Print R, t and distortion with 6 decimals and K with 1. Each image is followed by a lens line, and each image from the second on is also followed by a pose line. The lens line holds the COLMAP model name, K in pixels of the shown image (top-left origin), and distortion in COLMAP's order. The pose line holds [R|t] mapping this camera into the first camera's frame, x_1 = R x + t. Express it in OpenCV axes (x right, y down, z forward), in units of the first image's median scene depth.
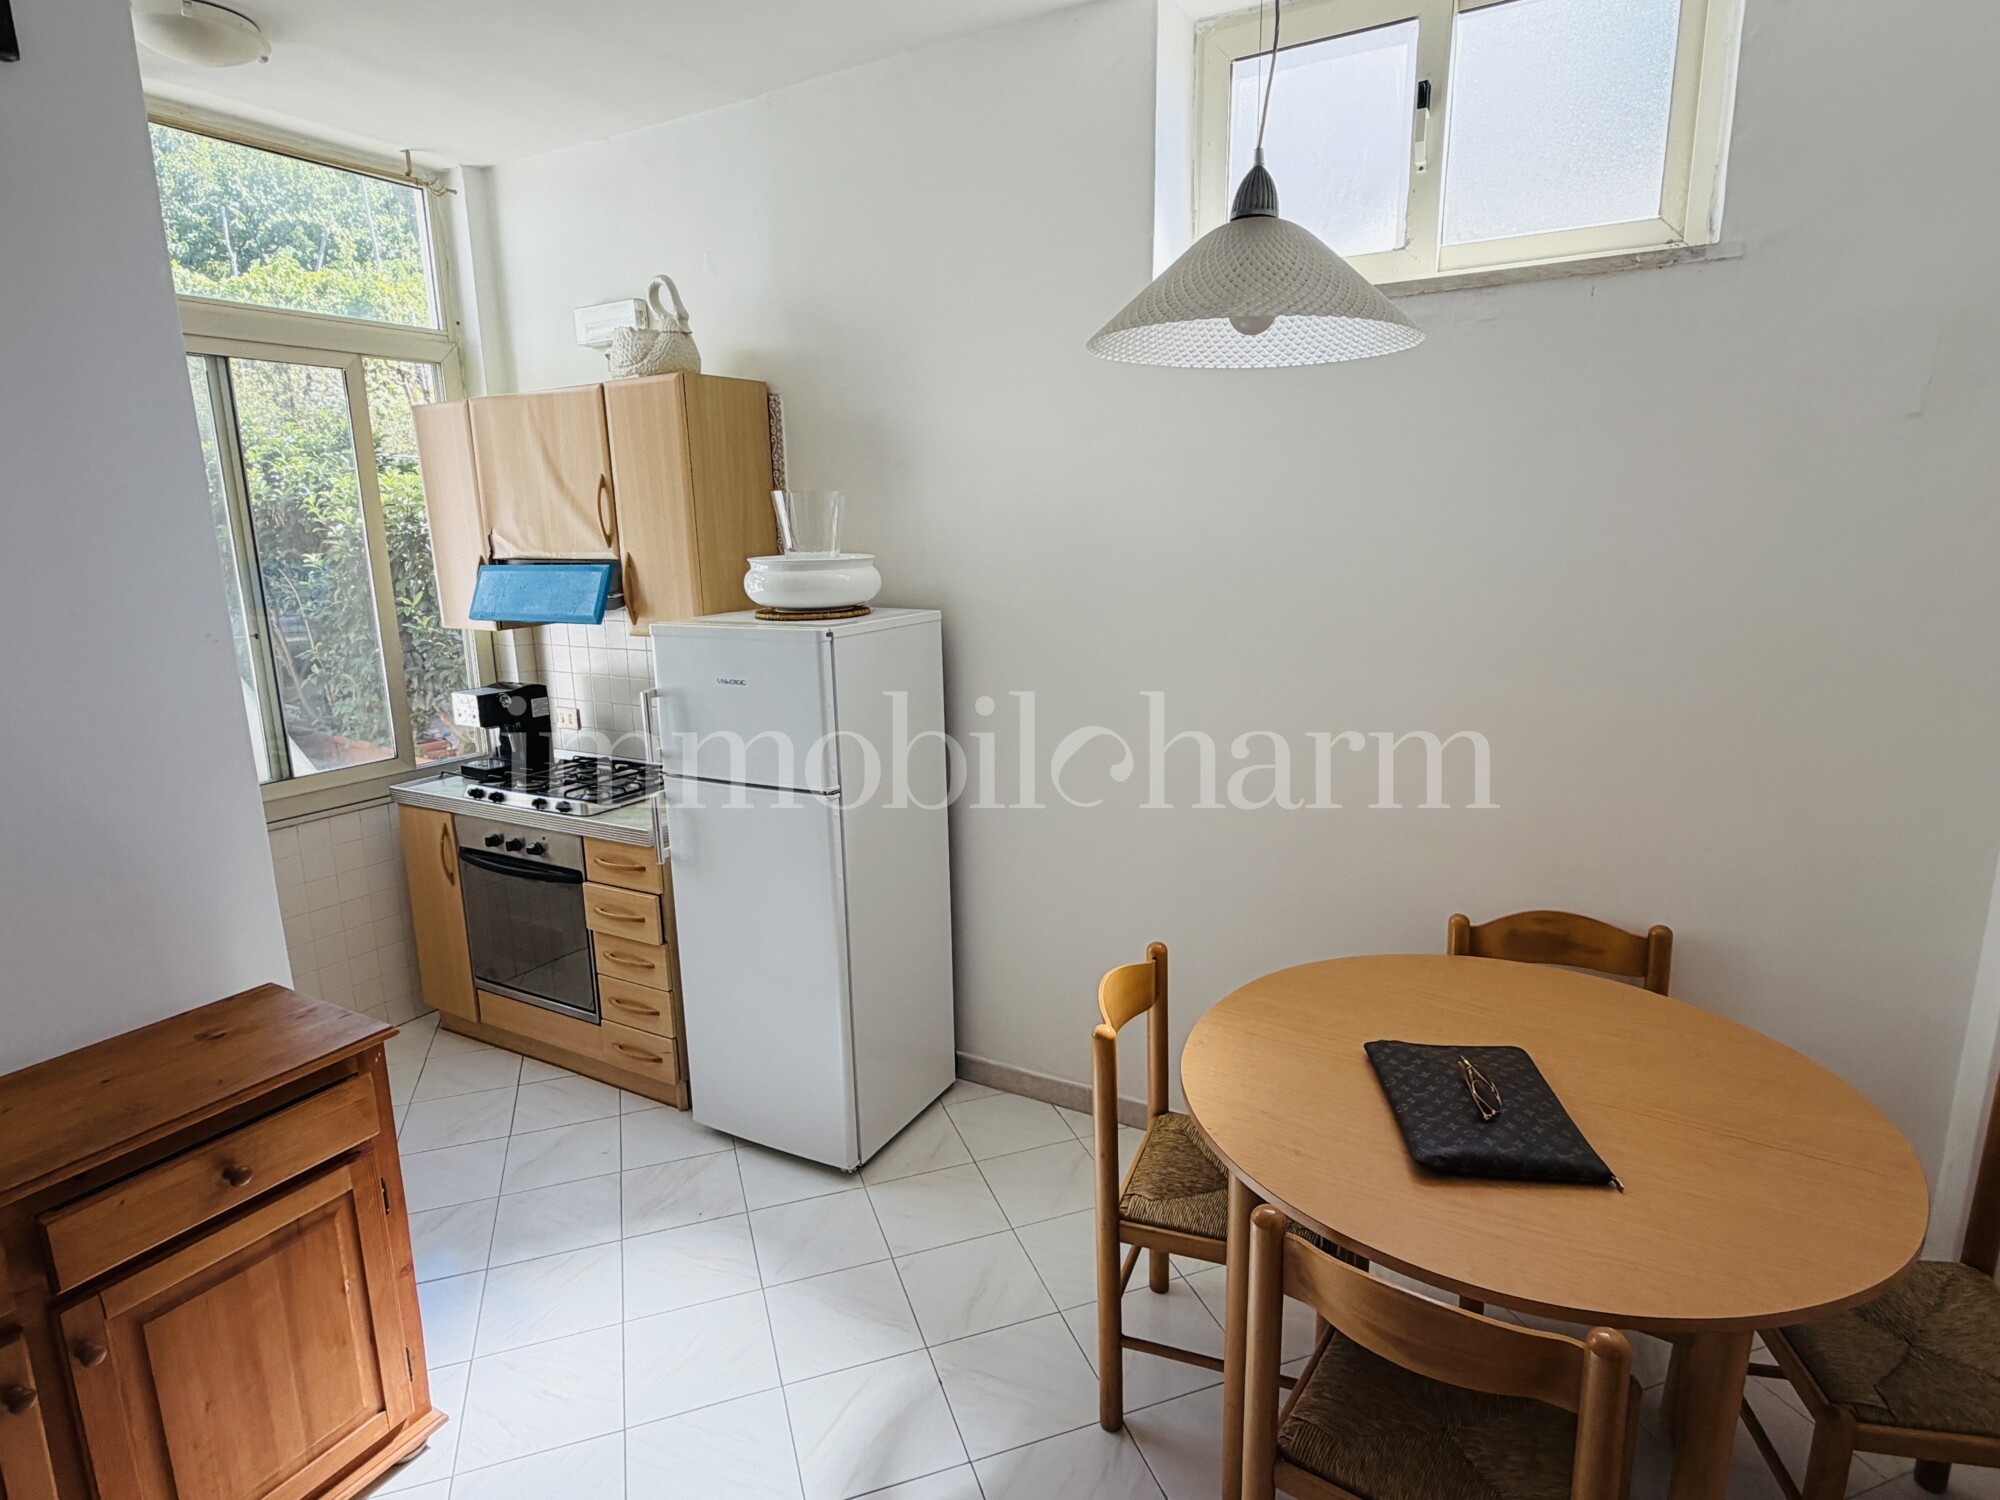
lens RADIAL K [[1091.9, 0, 994.3], [0, 1091.9, 751.6], [0, 0, 1]] dist [0.003905, 0.000944]
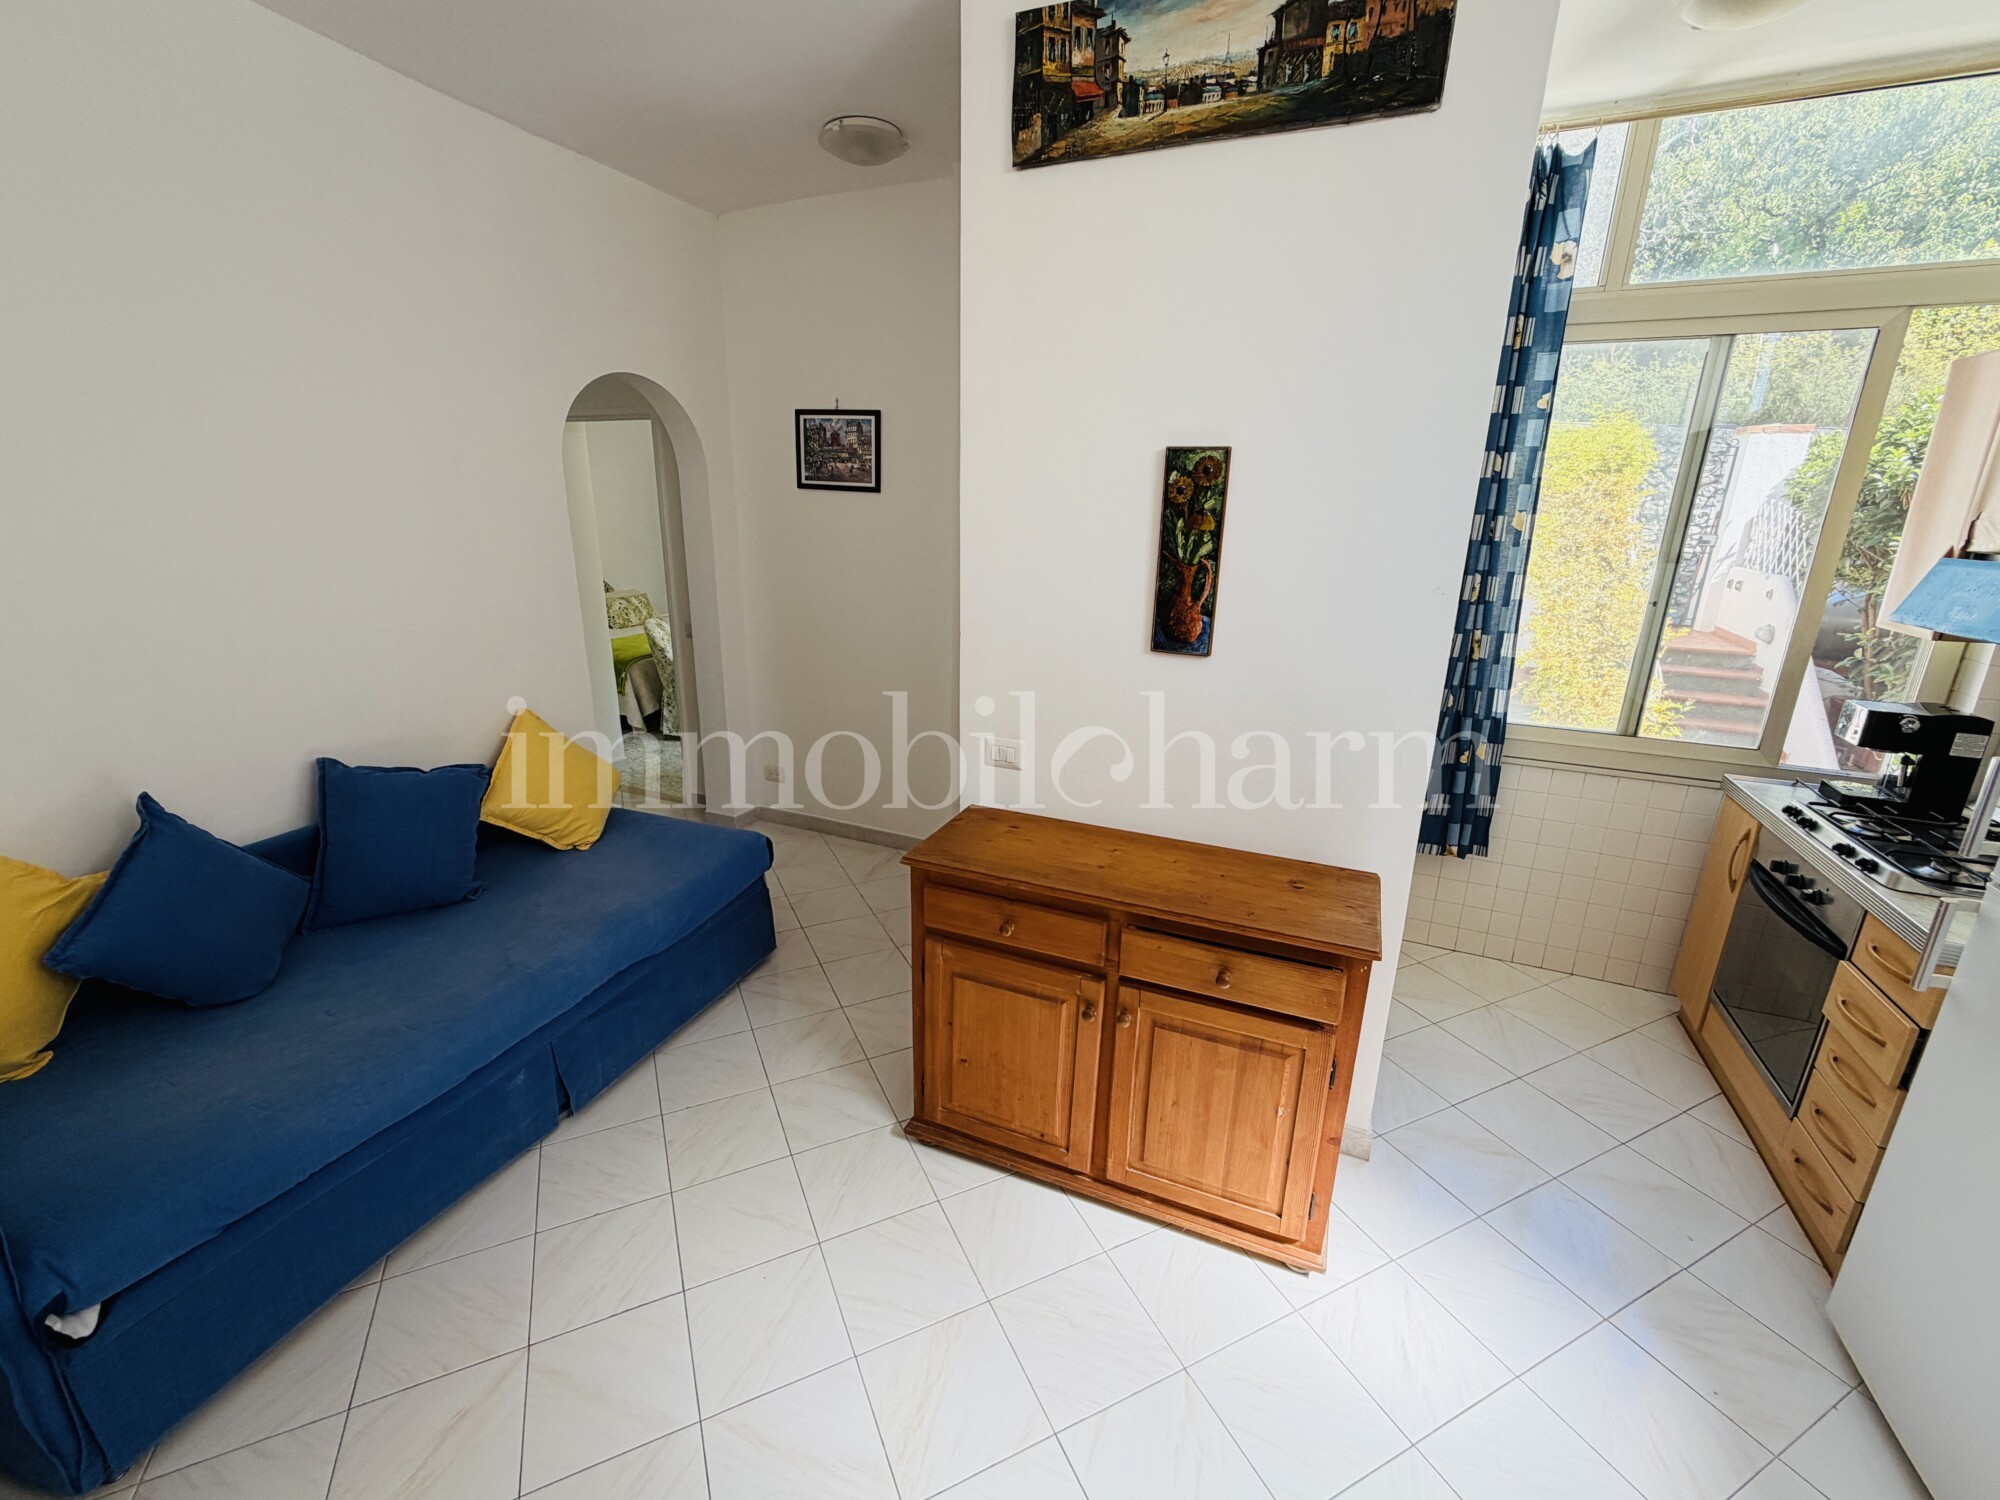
lens RADIAL K [[841.2, 0, 994.5], [0, 841.2, 744.9], [0, 0, 1]] dist [-0.003696, -0.000244]
pose [[0.103175, 0.299269, -0.948574, 0.098736], [-0.223787, 0.936197, 0.271023, -0.056715], [0.969162, 0.184316, 0.163565, 0.268604]]
